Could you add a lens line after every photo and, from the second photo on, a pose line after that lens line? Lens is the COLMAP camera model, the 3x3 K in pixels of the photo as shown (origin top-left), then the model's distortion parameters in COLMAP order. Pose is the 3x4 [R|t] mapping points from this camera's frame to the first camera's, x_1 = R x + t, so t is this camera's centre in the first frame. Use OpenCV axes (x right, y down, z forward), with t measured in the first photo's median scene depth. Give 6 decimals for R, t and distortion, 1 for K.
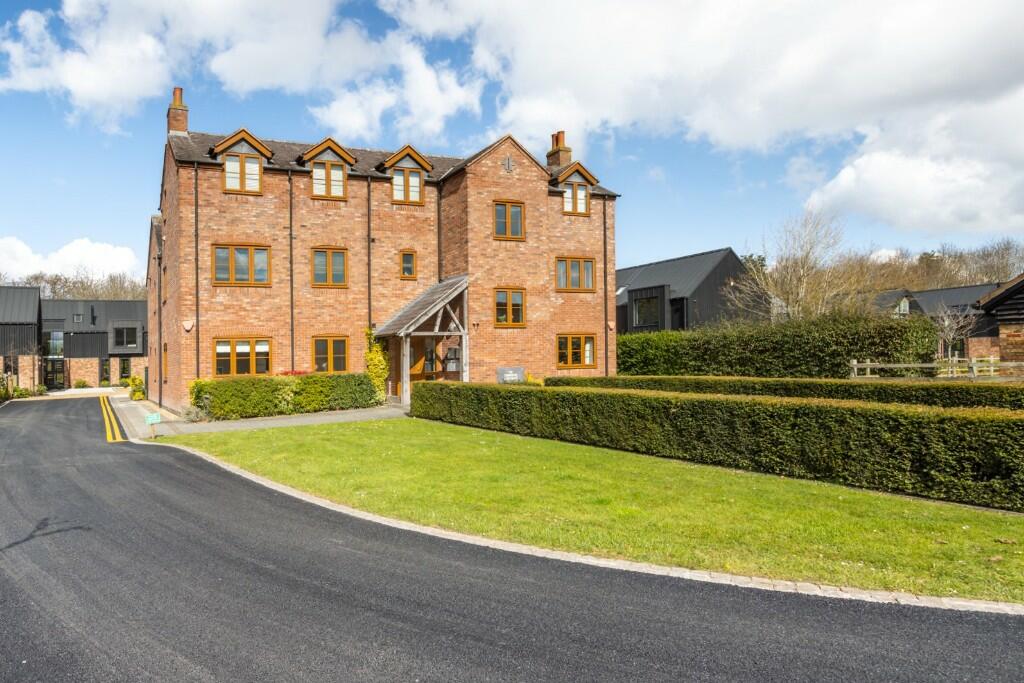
lens RADIAL K [[670.2, 0, 513.1], [0, 670.2, 360.5], [0, 0, 1]] dist [-0.009796, -0.002261]
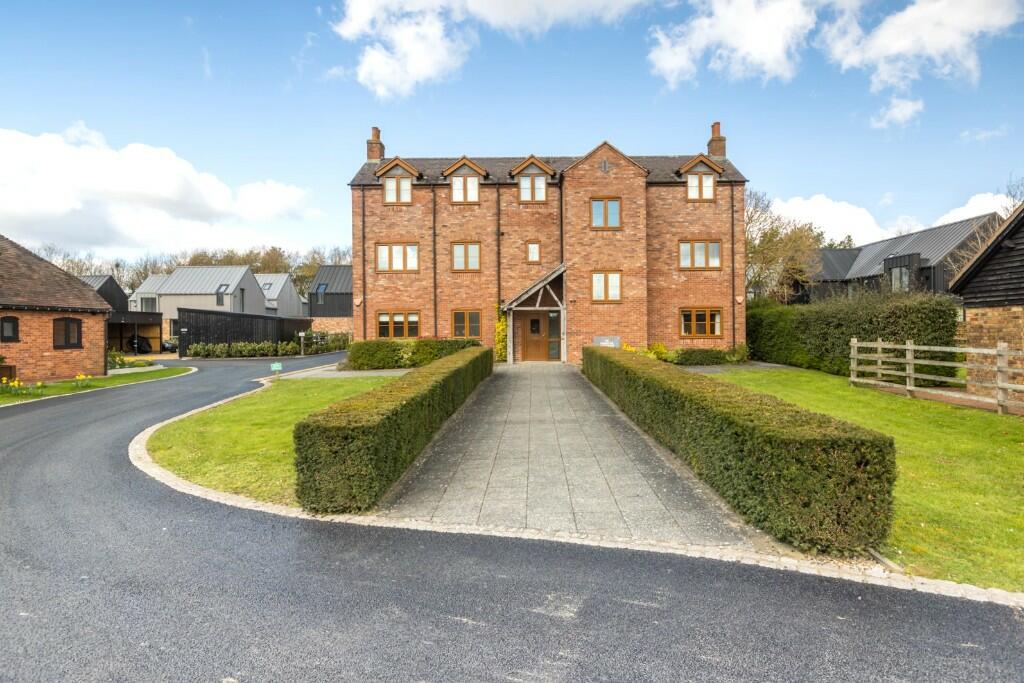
lens RADIAL K [[579.1, 0, 516.8], [0, 579.1, 330.5], [0, 0, 1]] dist [0.003401, -0.000053]
pose [[0.939474, 0.019890, -0.342042, 0.205823], [-0.017487, 0.999796, 0.010107, -0.008951], [0.342174, -0.003515, 0.939630, -0.022273]]
